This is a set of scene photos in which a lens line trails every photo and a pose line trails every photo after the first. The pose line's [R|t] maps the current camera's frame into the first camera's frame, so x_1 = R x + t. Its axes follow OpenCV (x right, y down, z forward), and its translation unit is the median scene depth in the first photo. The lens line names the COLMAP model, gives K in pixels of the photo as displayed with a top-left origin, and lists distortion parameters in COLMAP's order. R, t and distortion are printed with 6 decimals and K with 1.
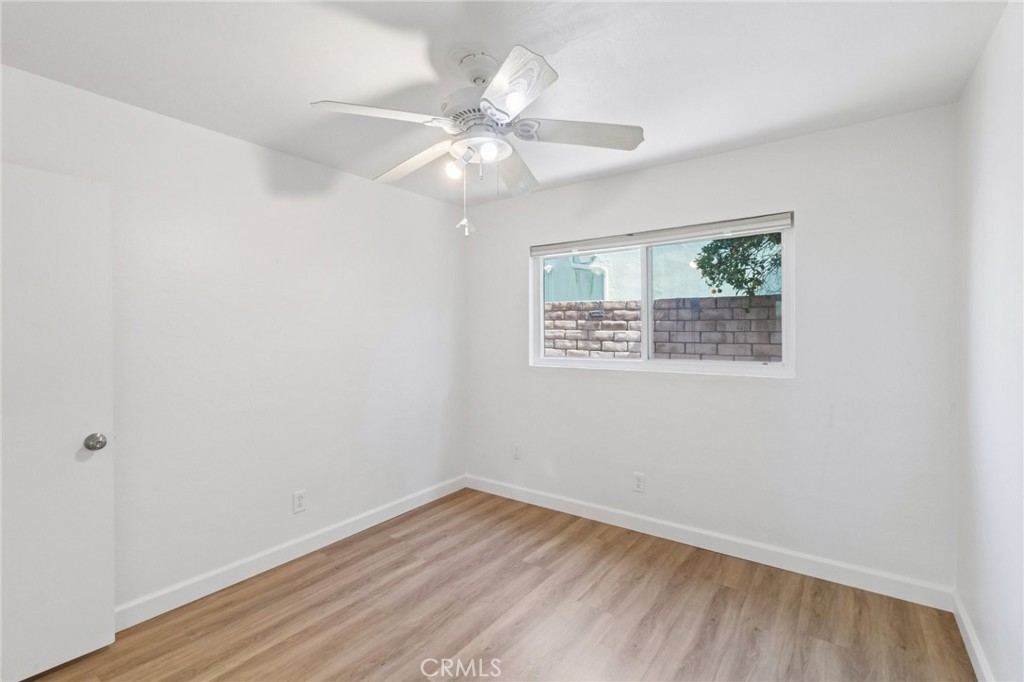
lens RADIAL K [[473.7, 0, 505.0], [0, 473.7, 337.0], [0, 0, 1]] dist [0.008760, 0.000121]
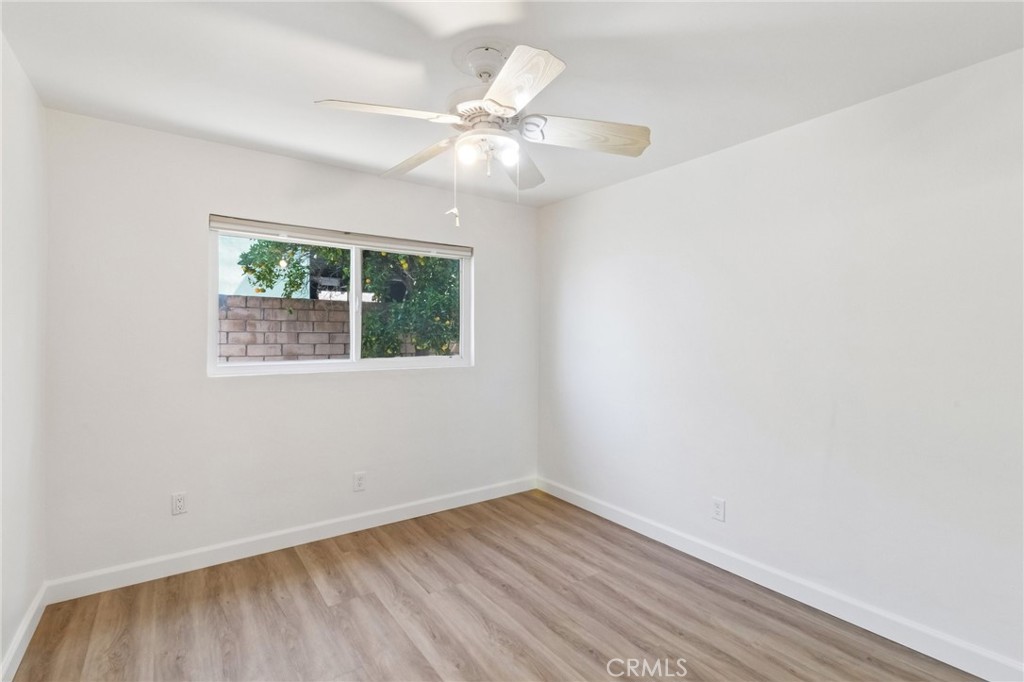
lens RADIAL K [[473.7, 0, 505.0], [0, 473.7, 337.0], [0, 0, 1]] dist [0.008760, 0.000121]
pose [[0.312821, -0.002084, 0.949810, -0.536272], [0.003693, 0.999993, 0.000978, -0.000246], [-0.949805, 0.003202, 0.312827, 0.362720]]
